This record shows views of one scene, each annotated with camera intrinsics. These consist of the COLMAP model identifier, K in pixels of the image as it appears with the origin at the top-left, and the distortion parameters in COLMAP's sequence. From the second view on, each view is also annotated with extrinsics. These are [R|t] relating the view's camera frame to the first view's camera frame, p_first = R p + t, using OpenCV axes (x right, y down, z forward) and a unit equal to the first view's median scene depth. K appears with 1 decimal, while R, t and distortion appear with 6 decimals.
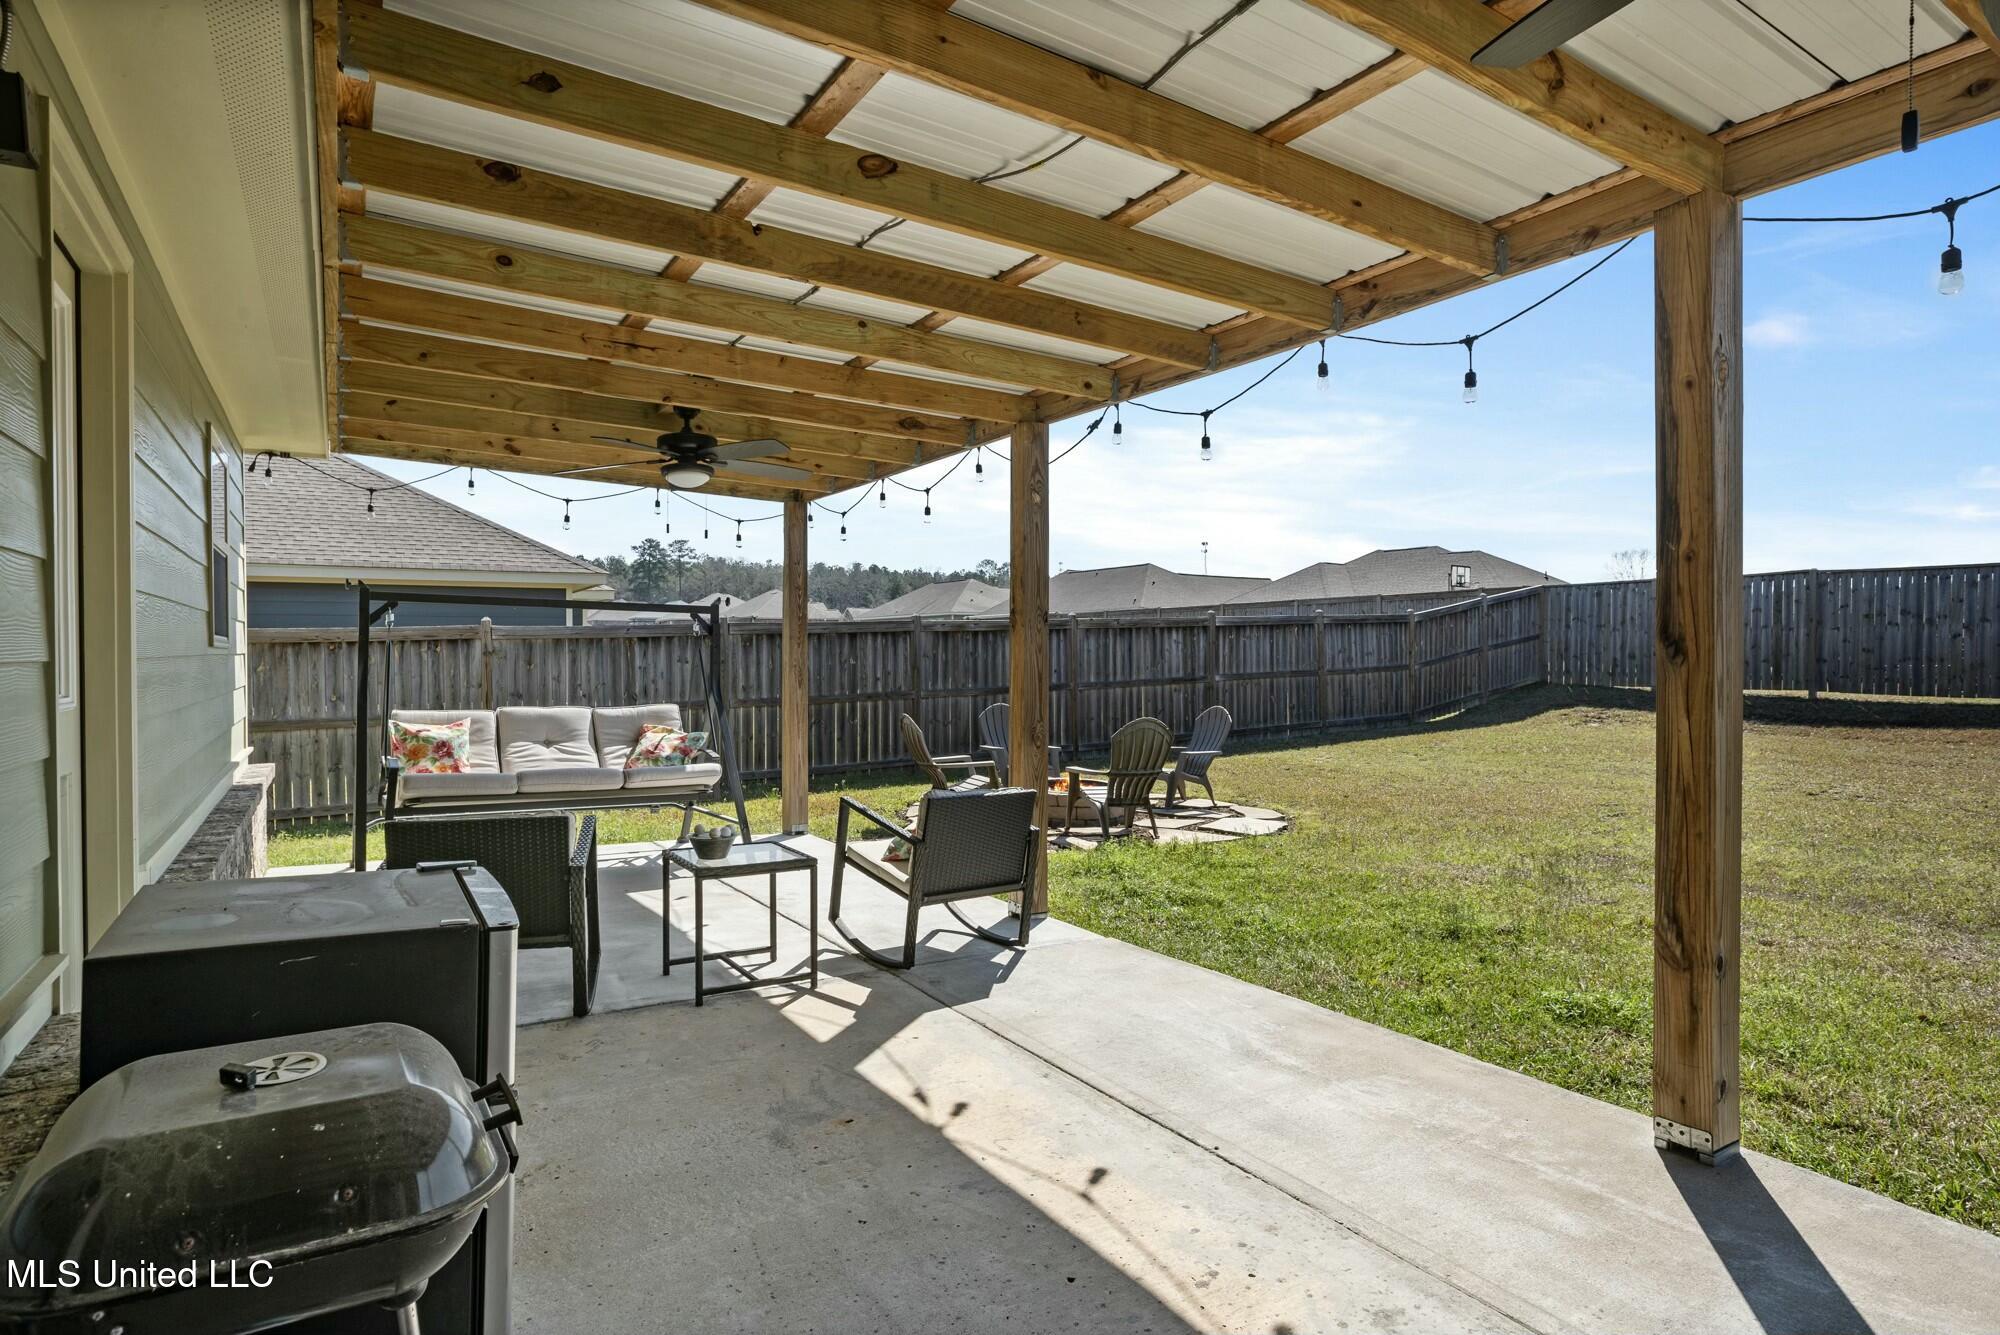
lens RADIAL K [[1054.9, 0, 995.4], [0, 1054.9, 689.9], [0, 0, 1]] dist [-0.036773, 0.000697]
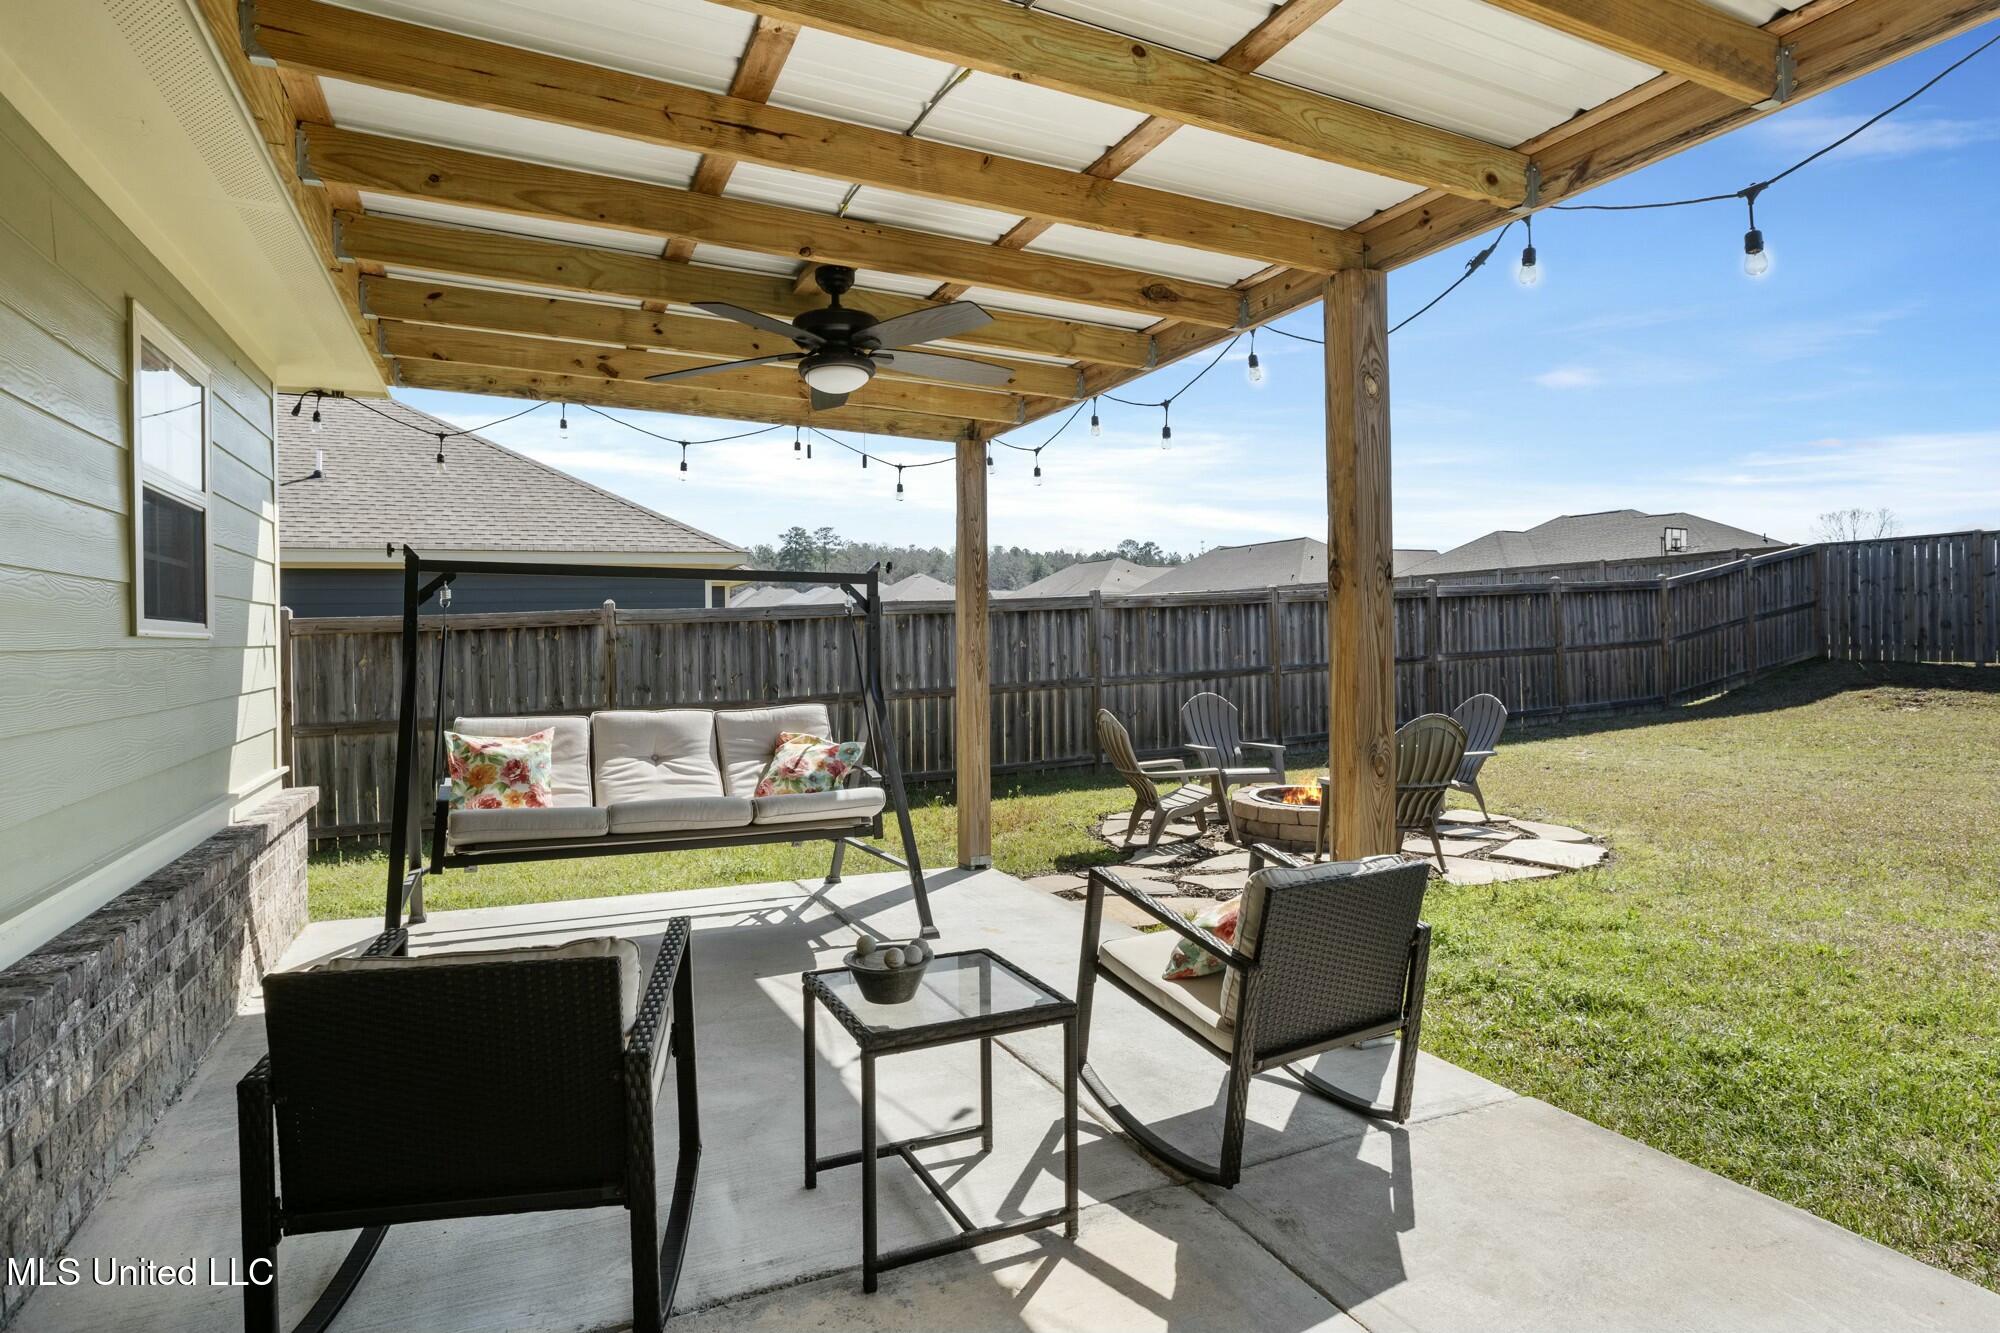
lens RADIAL K [[1044.3, 0, 1020.2], [0, 1044.3, 653.3], [0, 0, 1]] dist [-0.036850, 0.021181]
pose [[0.994147, -0.012963, -0.107255, -0.058104], [0.011128, 0.999782, -0.017683, -0.005958], [0.107461, 0.016386, 0.994074, 0.190728]]
